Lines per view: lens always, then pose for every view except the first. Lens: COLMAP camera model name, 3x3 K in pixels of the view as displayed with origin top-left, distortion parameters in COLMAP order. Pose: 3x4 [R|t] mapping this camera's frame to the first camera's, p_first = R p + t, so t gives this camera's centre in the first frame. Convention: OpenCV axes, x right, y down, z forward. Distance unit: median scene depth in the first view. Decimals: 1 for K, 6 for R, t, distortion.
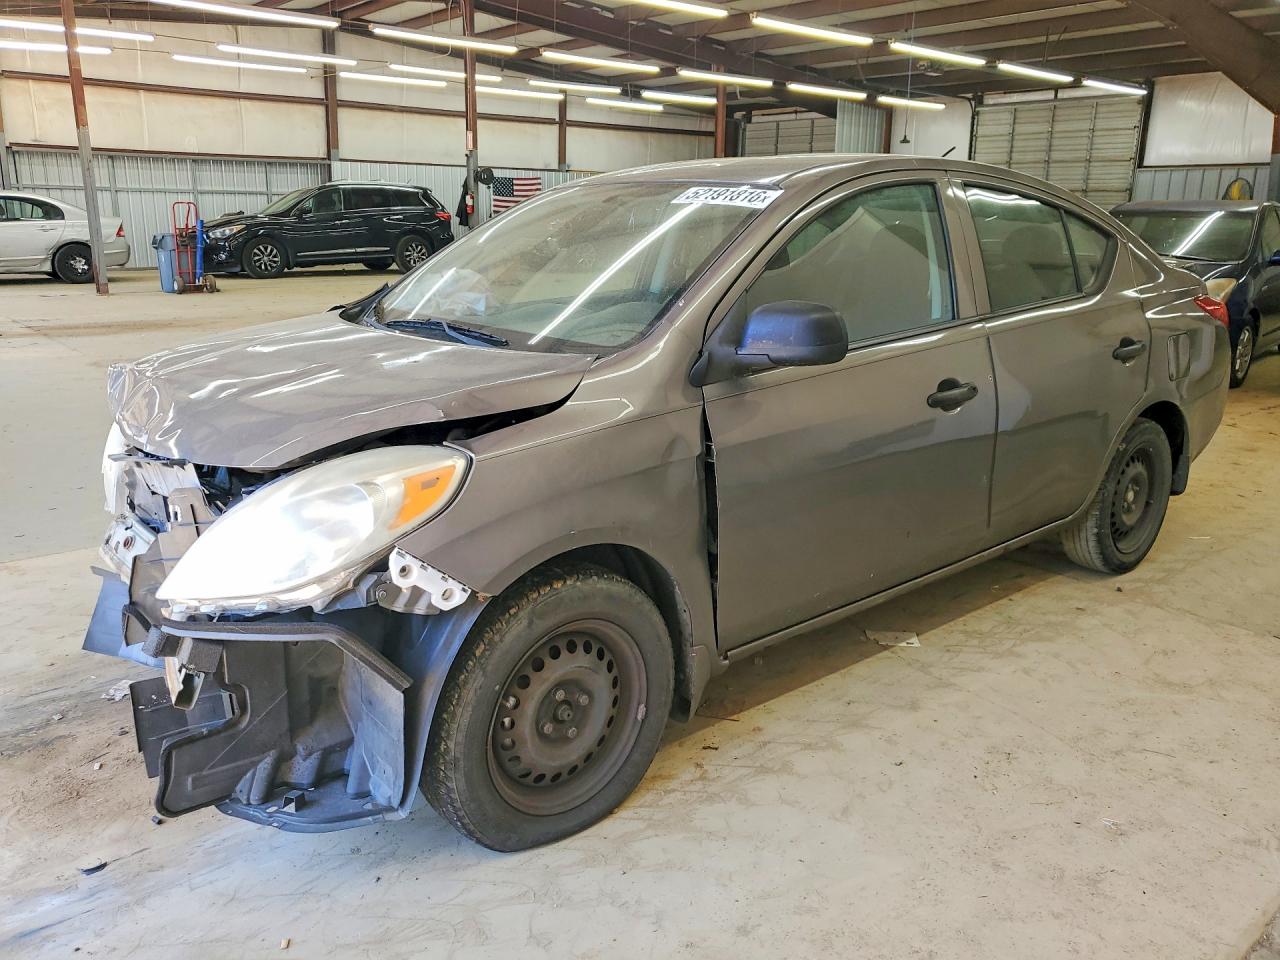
lens RADIAL K [[983.1, 0, 636.4], [0, 983.1, 454.0], [0, 0, 1]] dist [0.002010, 0.014381]
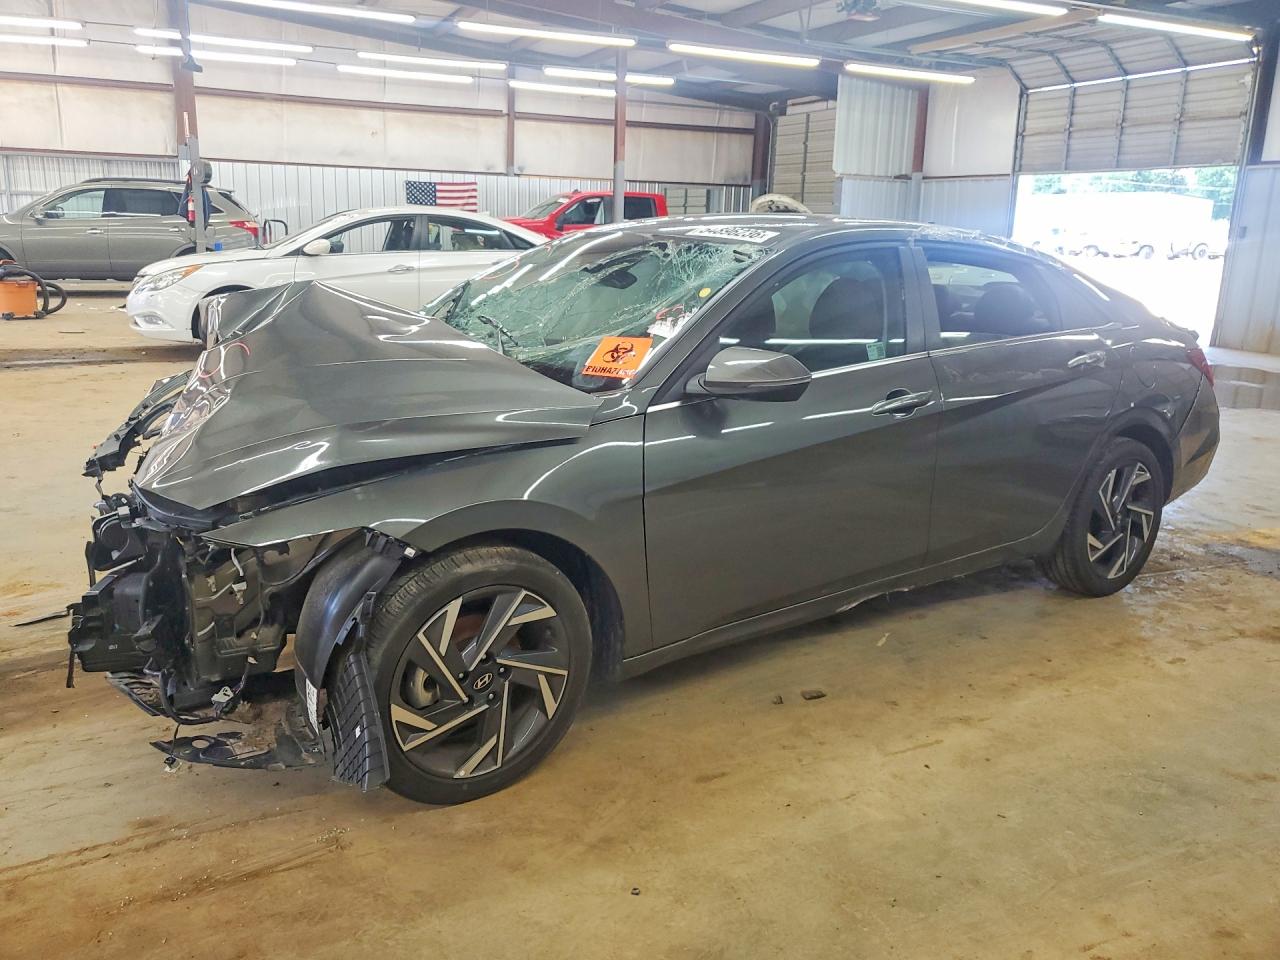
lens RADIAL K [[1025.1, 0, 642.8], [0, 1025.1, 459.4], [0, 0, 1]] dist [0.012150, 0.015406]
pose [[0.964772, 0.071438, -0.253205, 0.306593], [-0.077365, 0.996911, -0.013517, -0.065313], [0.251457, 0.032630, 0.967318, 0.271524]]
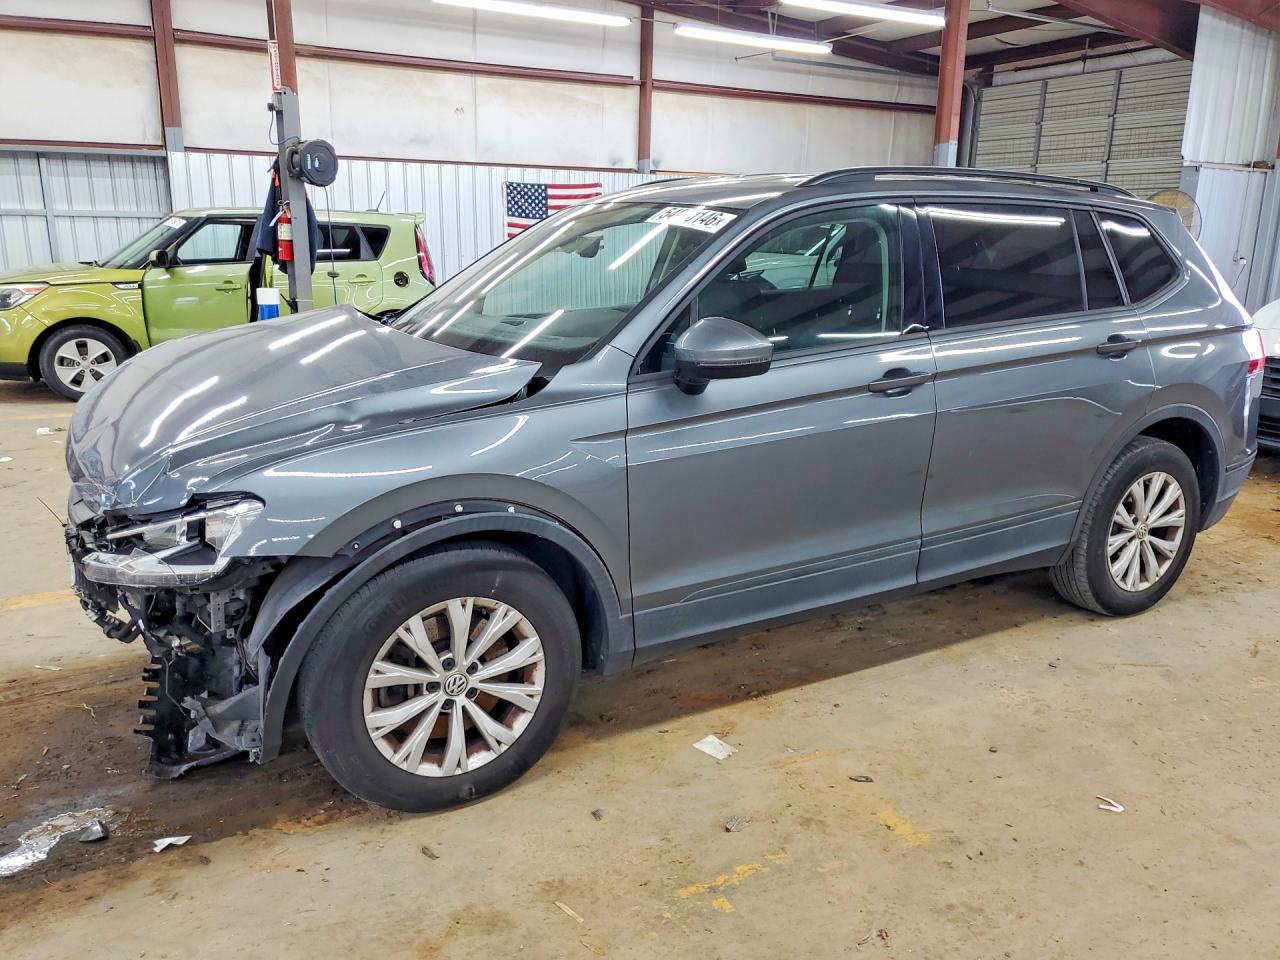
lens RADIAL K [[1017.5, 0, 640.0], [0, 1017.5, 480.0], [0, 0, 1]] dist [0.005674, -0.002626]
pose [[0.988455, 0.030387, -0.148434, 0.015215], [-0.031595, 0.999484, -0.005789, -0.134430], [0.148182, 0.010412, 0.988905, 0.523534]]
